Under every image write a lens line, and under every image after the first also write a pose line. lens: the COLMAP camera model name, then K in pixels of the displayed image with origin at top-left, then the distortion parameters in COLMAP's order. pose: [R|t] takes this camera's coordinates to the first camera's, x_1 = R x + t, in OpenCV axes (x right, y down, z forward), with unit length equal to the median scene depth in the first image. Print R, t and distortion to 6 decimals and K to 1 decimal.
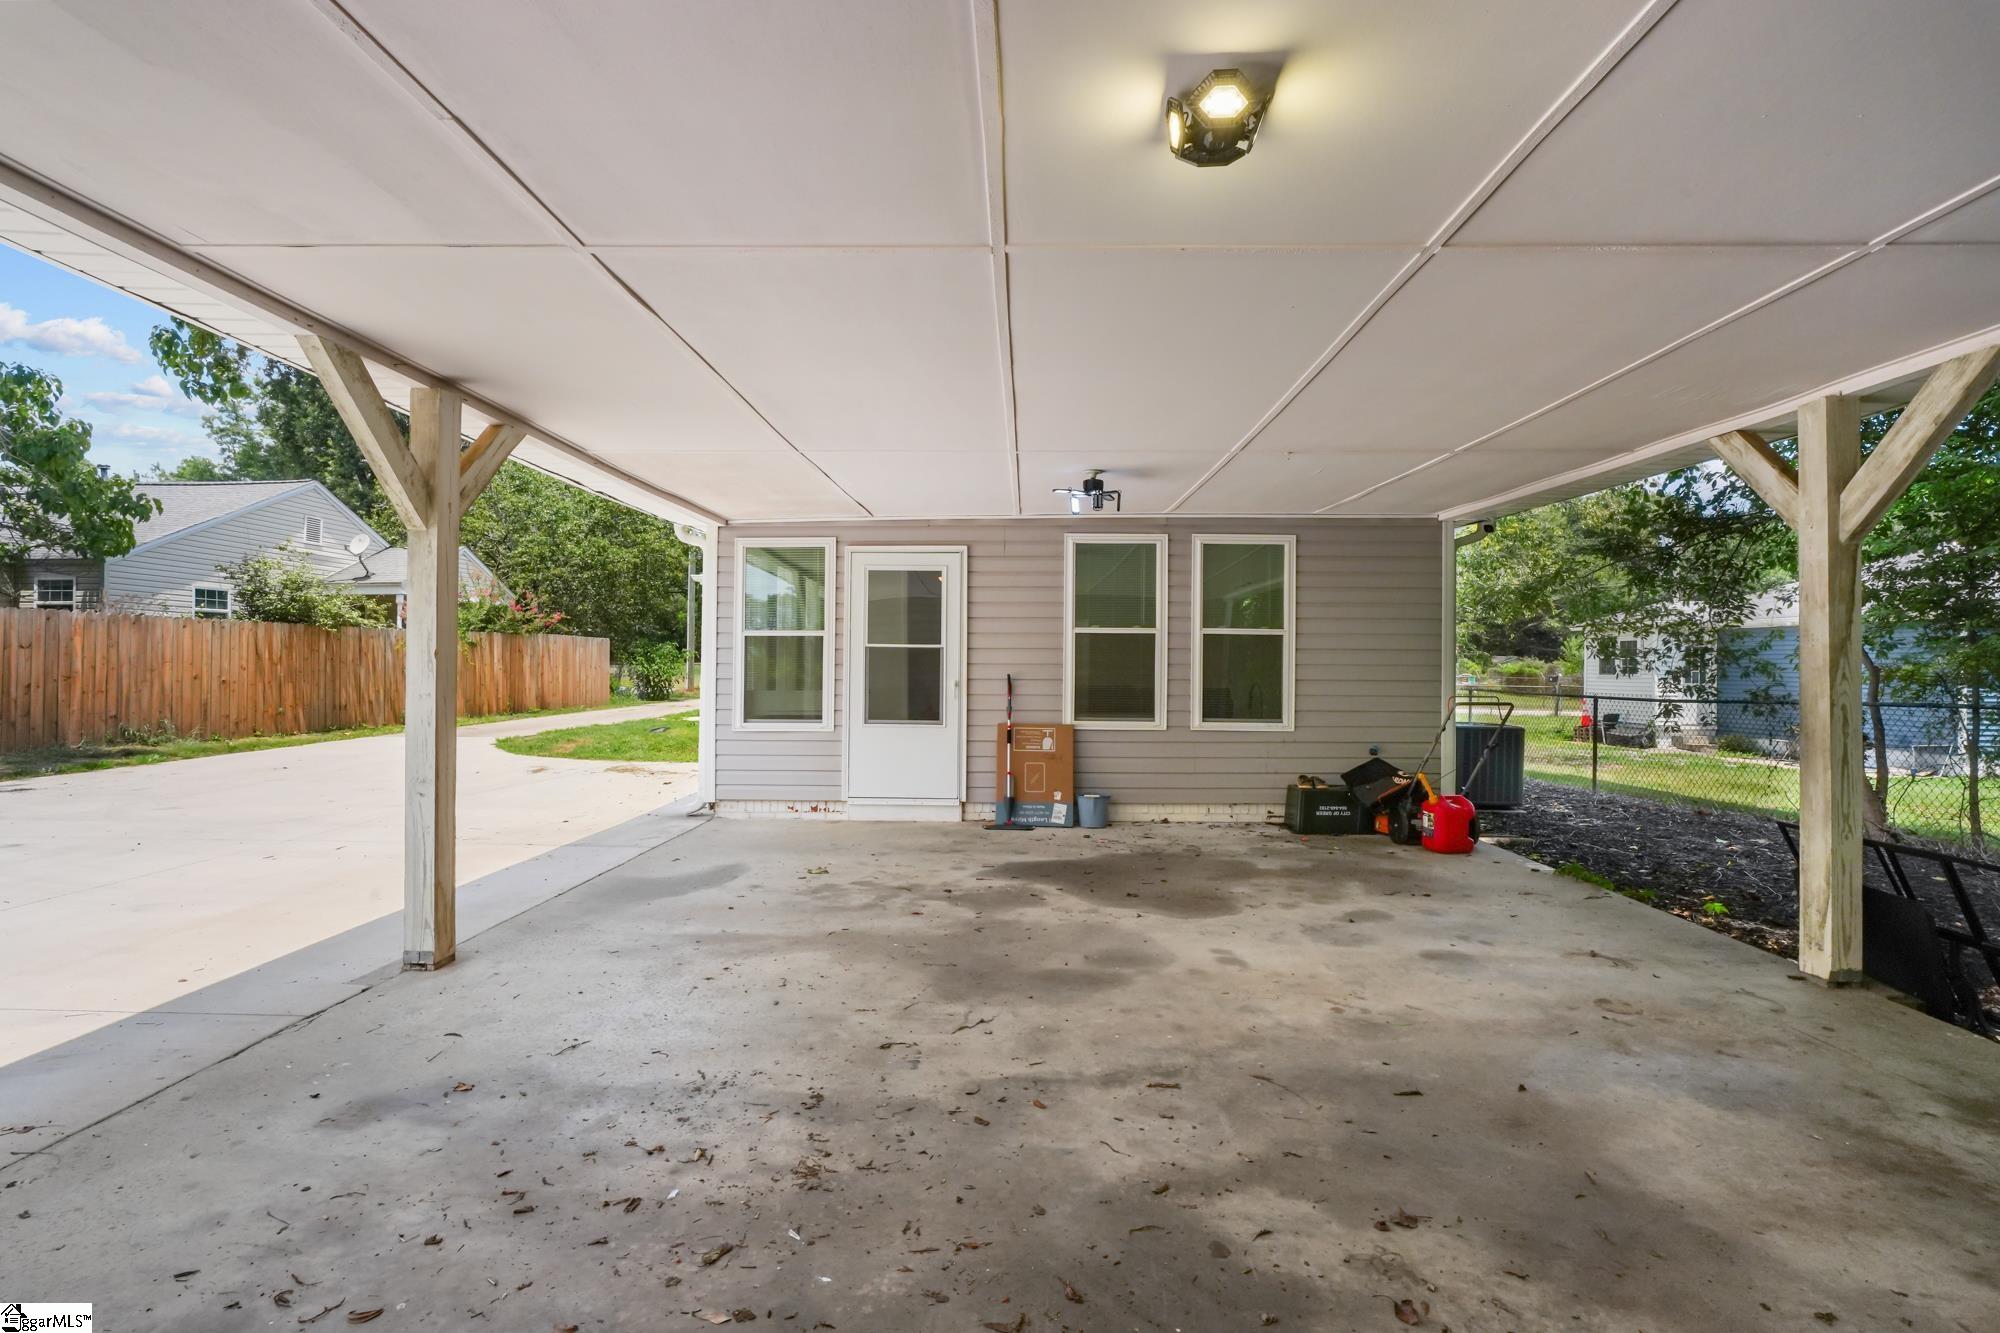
lens RADIAL K [[907.6, 0, 997.6], [0, 907.6, 654.2], [0, 0, 1]] dist [-0.000239, 0.001170]
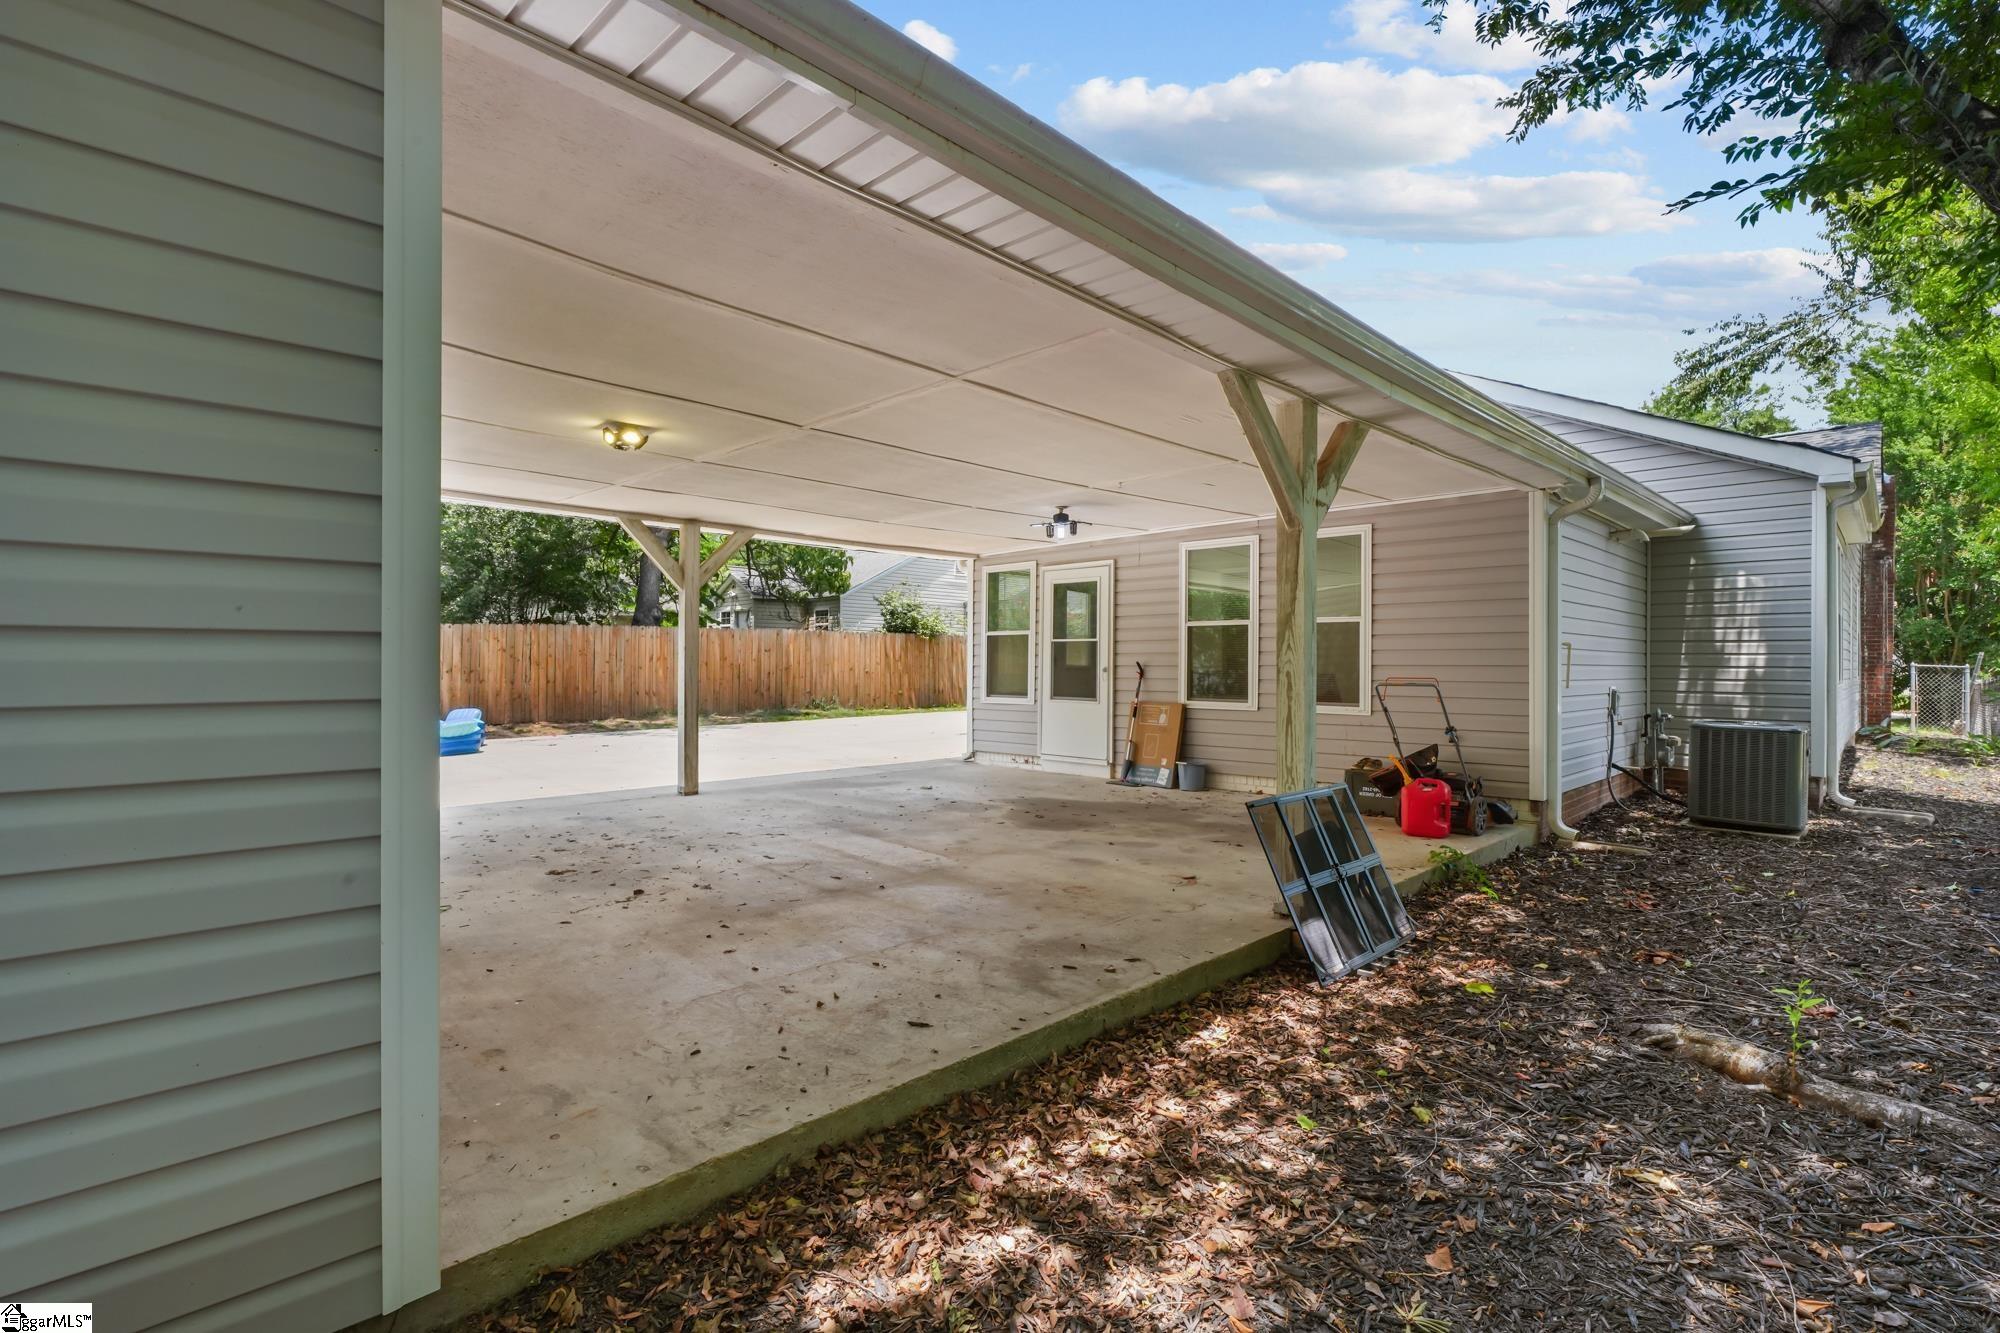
lens RADIAL K [[927.3, 0, 1000.0], [0, 927.3, 666.5], [0, 0, 1]] dist [-0.000265, 0.000225]
pose [[0.734840, -0.002461, -0.678236, 1.529397], [0.009069, 0.999940, 0.006197, 0.040135], [0.678180, -0.010705, 0.734818, -0.106582]]
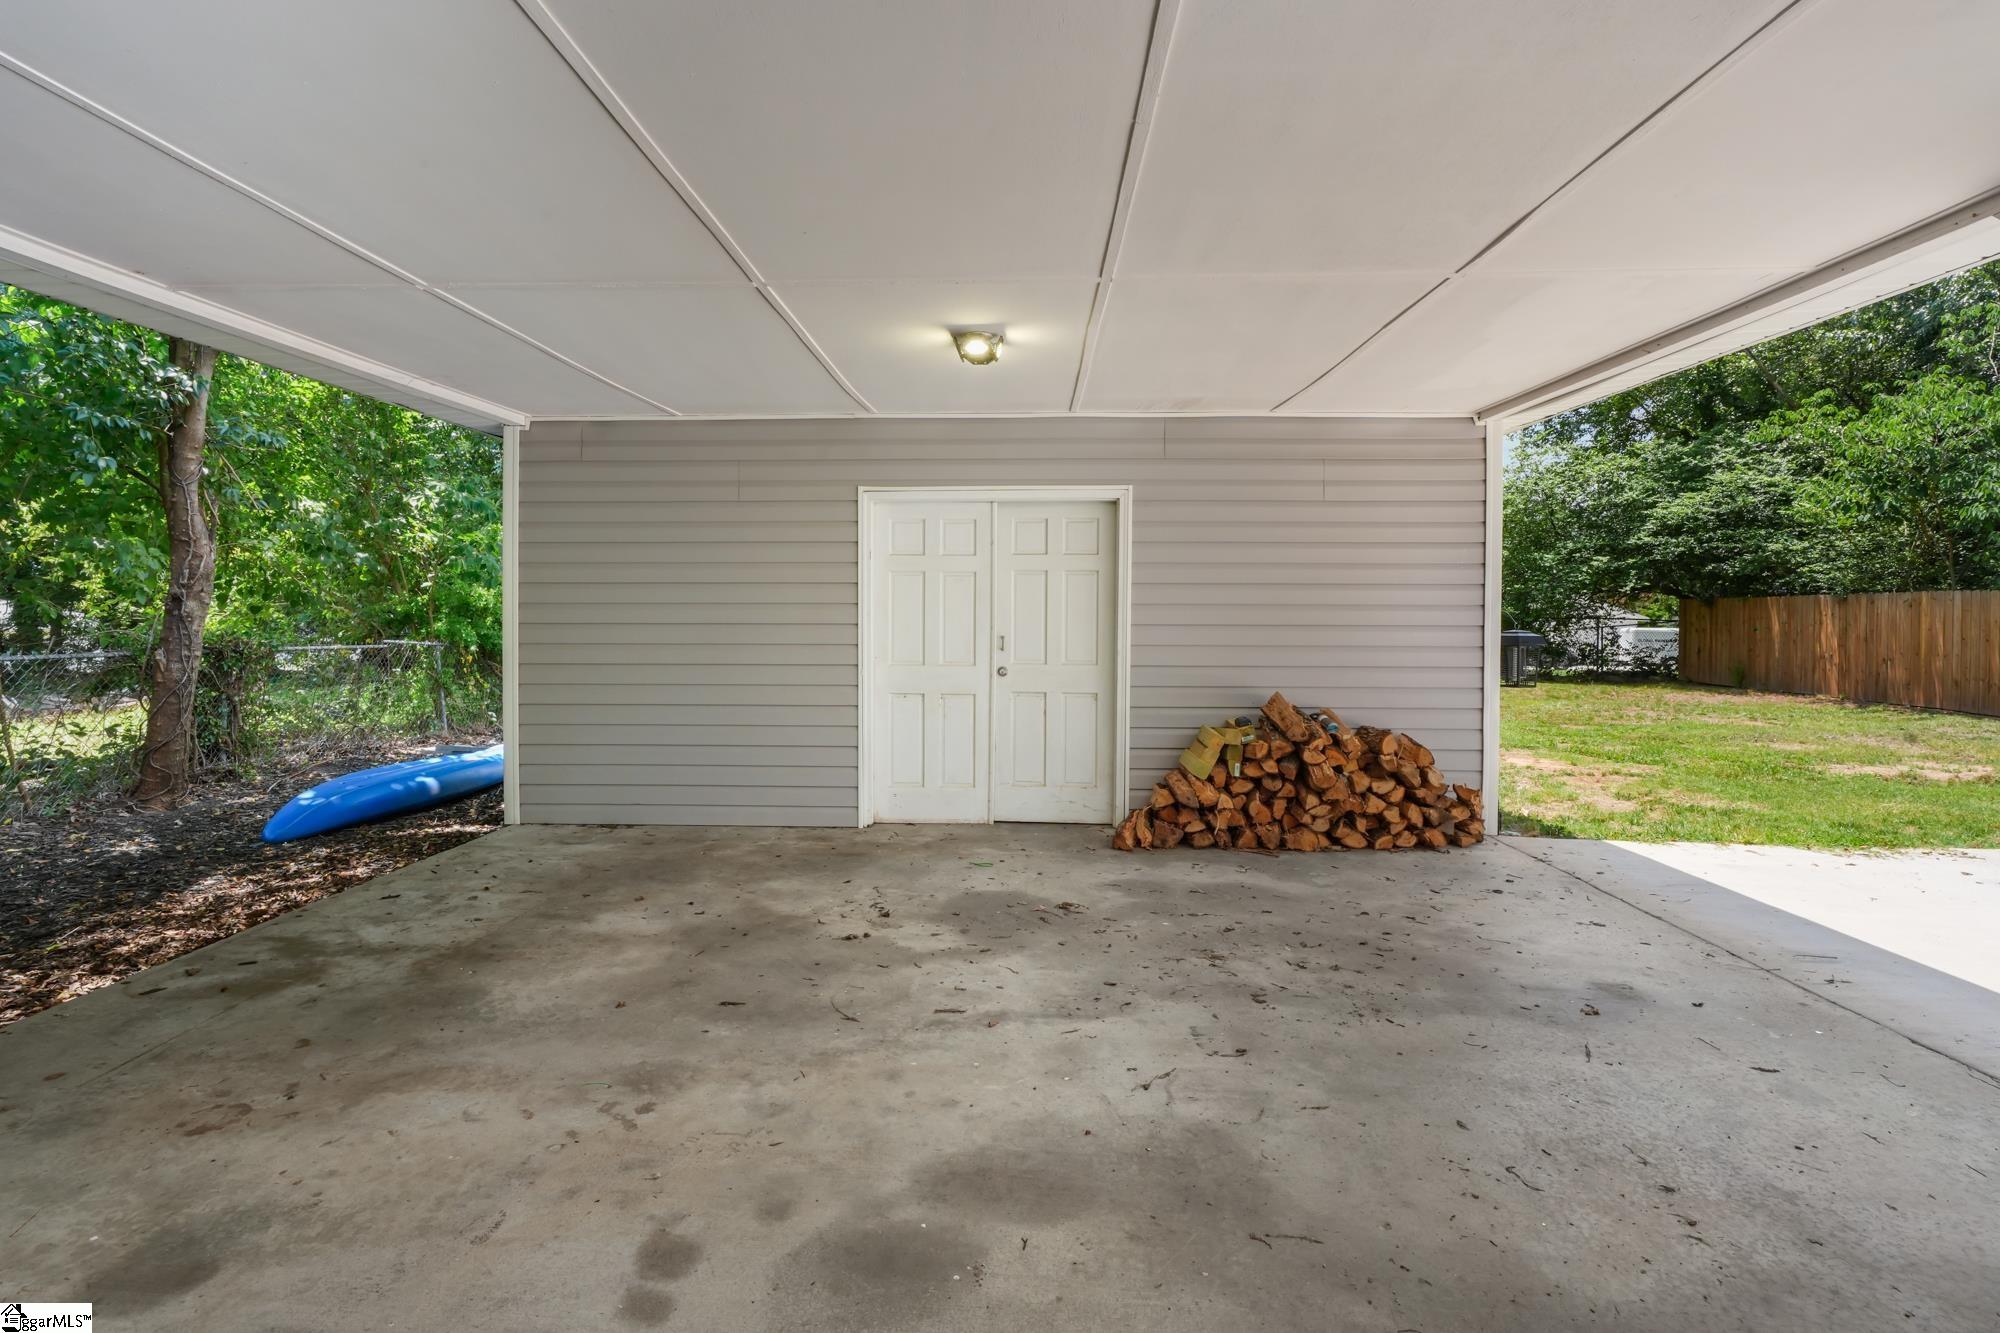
lens RADIAL K [[907.6, 0, 997.6], [0, 907.6, 654.2], [0, 0, 1]] dist [-0.000239, 0.001170]
pose [[-0.999921, -0.012435, 0.001610, 0.103612], [-0.012384, 0.999522, 0.028328, 0.018246], [-0.001962, 0.028306, -0.999597, 1.639313]]
